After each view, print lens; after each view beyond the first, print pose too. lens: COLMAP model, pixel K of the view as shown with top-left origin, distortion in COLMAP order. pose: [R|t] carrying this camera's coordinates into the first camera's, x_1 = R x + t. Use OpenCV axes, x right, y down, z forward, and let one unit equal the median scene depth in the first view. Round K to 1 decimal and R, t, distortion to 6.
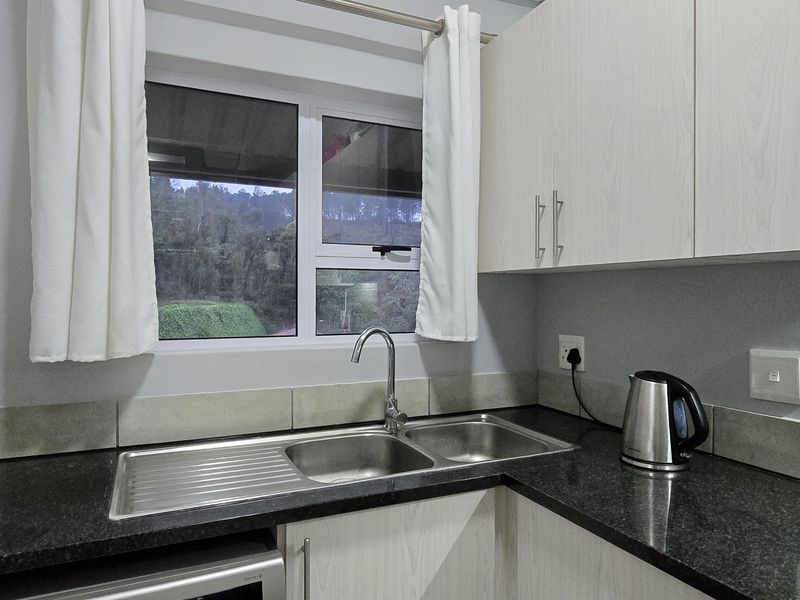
lens RADIAL K [[528.6, 0, 395.8], [0, 528.6, 289.9], [0, 0, 1]] dist [-0.004147, 0.002258]
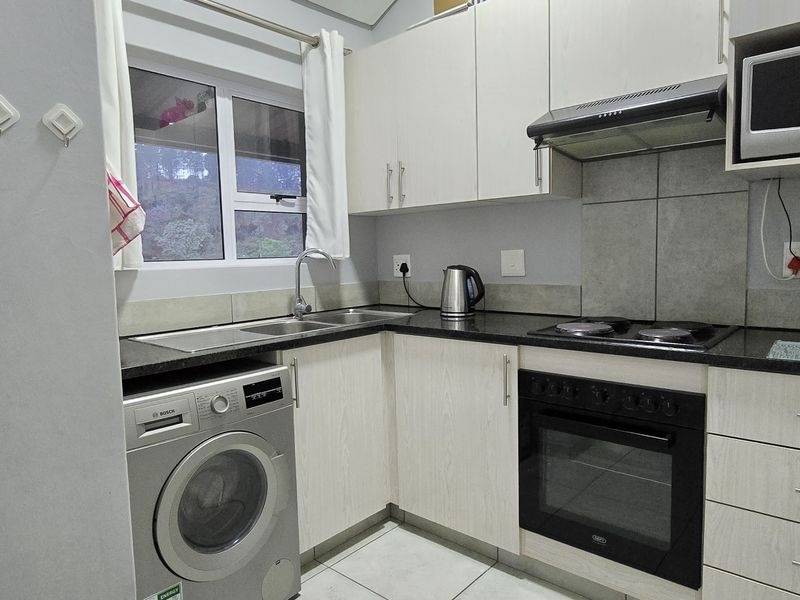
lens RADIAL K [[528.6, 0, 395.8], [0, 528.6, 289.9], [0, 0, 1]] dist [-0.004147, 0.002258]
pose [[0.911255, -0.056841, 0.407901, -0.341678], [0.027047, 0.996551, 0.078445, 0.069986], [-0.410953, -0.060451, 0.909650, -0.436988]]
